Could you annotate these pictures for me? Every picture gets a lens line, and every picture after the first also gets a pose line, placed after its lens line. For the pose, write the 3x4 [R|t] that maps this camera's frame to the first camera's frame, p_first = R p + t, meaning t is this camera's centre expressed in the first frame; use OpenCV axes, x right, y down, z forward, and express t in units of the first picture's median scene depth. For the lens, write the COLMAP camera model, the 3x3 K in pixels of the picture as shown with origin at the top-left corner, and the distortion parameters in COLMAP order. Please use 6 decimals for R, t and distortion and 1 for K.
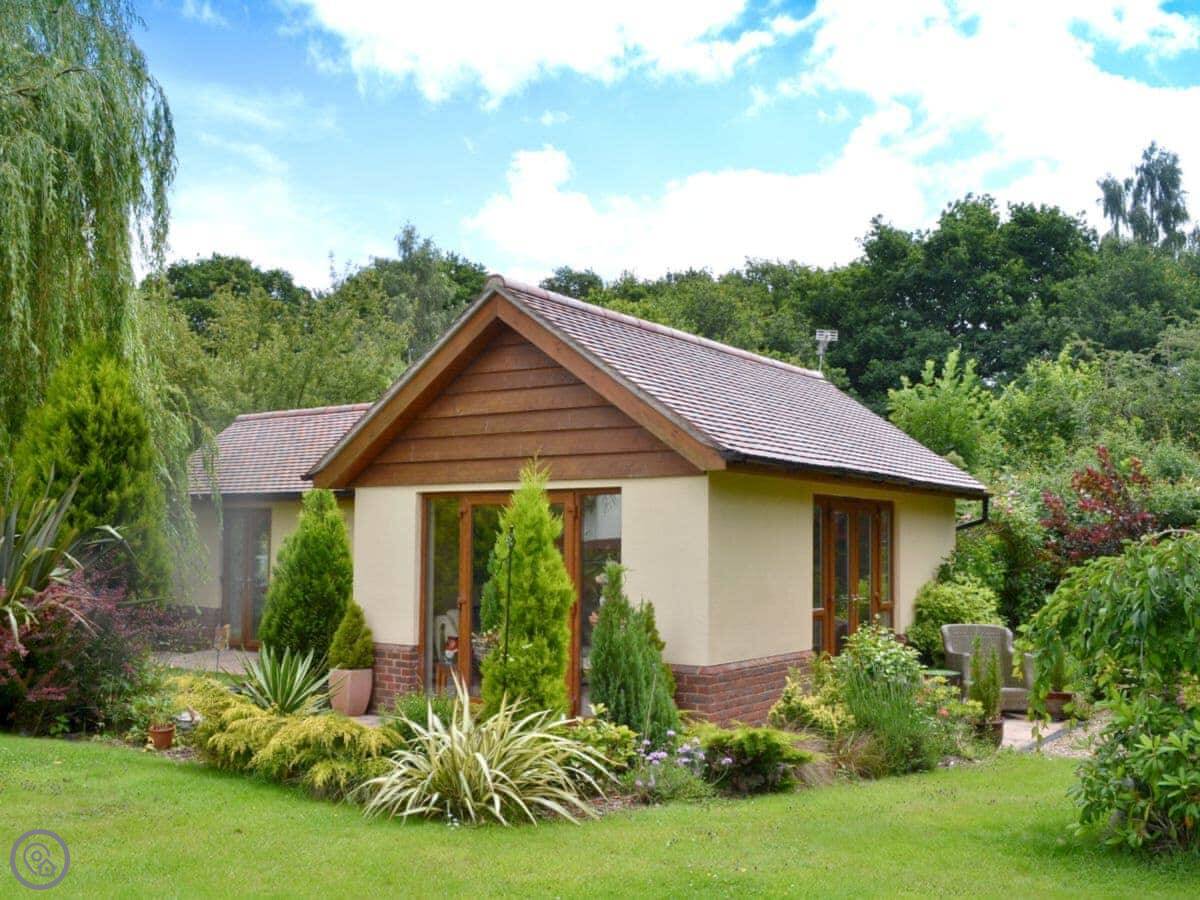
lens RADIAL K [[1164.4, 0, 600.0], [0, 1164.4, 450.0], [0, 0, 1]] dist [-0.060381, 0.003598]
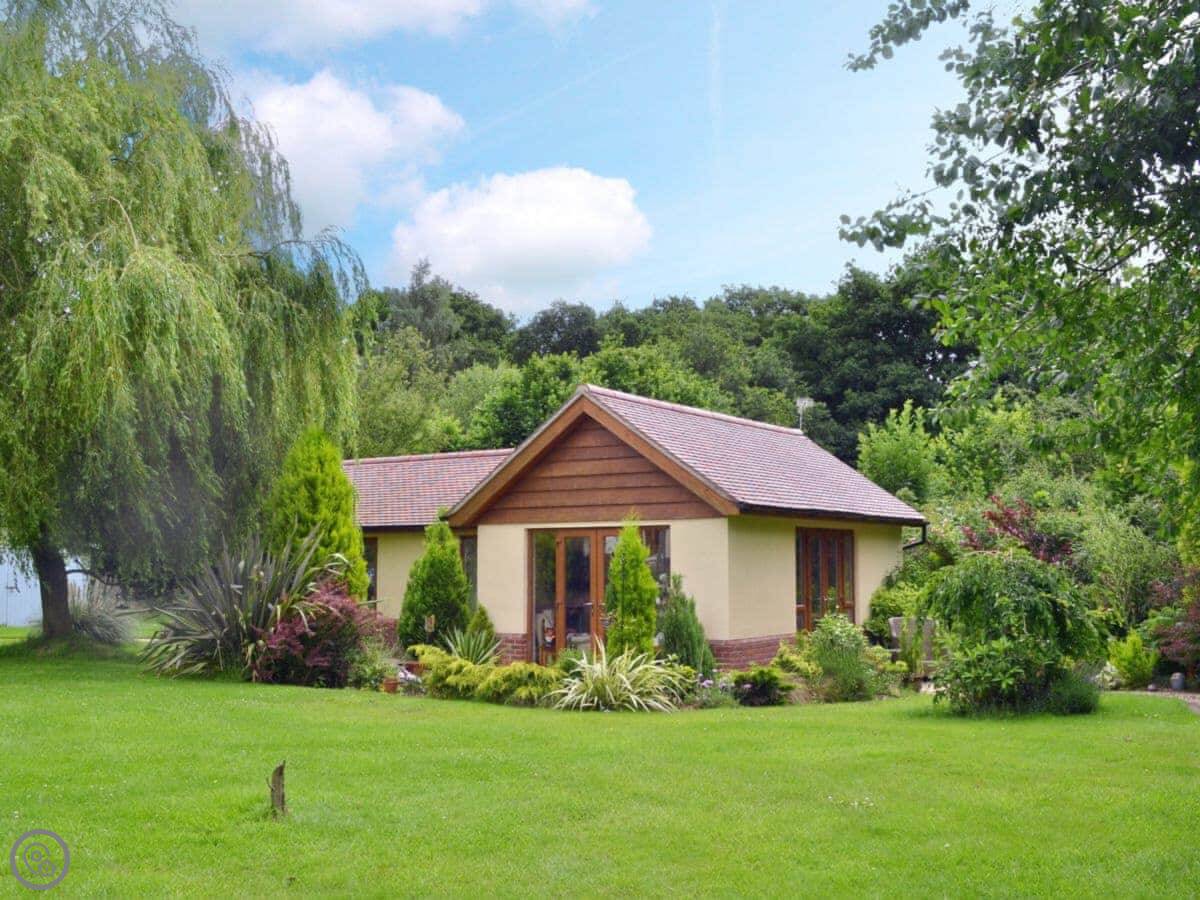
lens RADIAL K [[1251.9, 0, 598.5], [0, 1251.9, 394.2], [0, 0, 1]] dist [-0.059230, 0.019387]
pose [[0.999734, -0.007638, 0.021783, -0.107319], [0.008819, 0.998466, -0.054661, -0.049462], [-0.021332, 0.054839, 0.998267, -0.633536]]
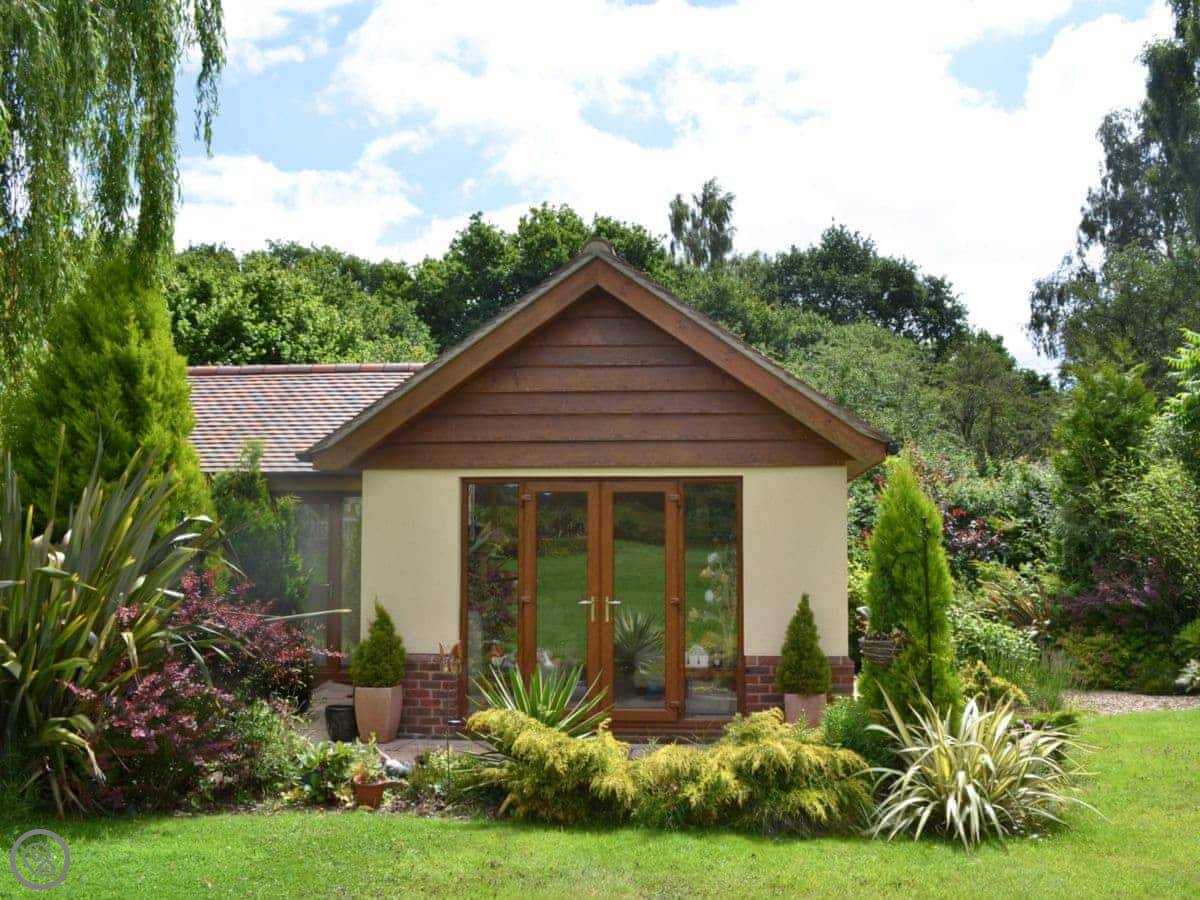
lens RADIAL K [[1140.9, 0, 633.0], [0, 1140.9, 450.6], [0, 0, 1]] dist [-0.071656, -0.000490]
pose [[0.868068, 0.028646, 0.495619, -0.511604], [-0.033028, 0.999454, 0.000080, 0.013559], [-0.495346, -0.016439, 0.868540, 0.218238]]
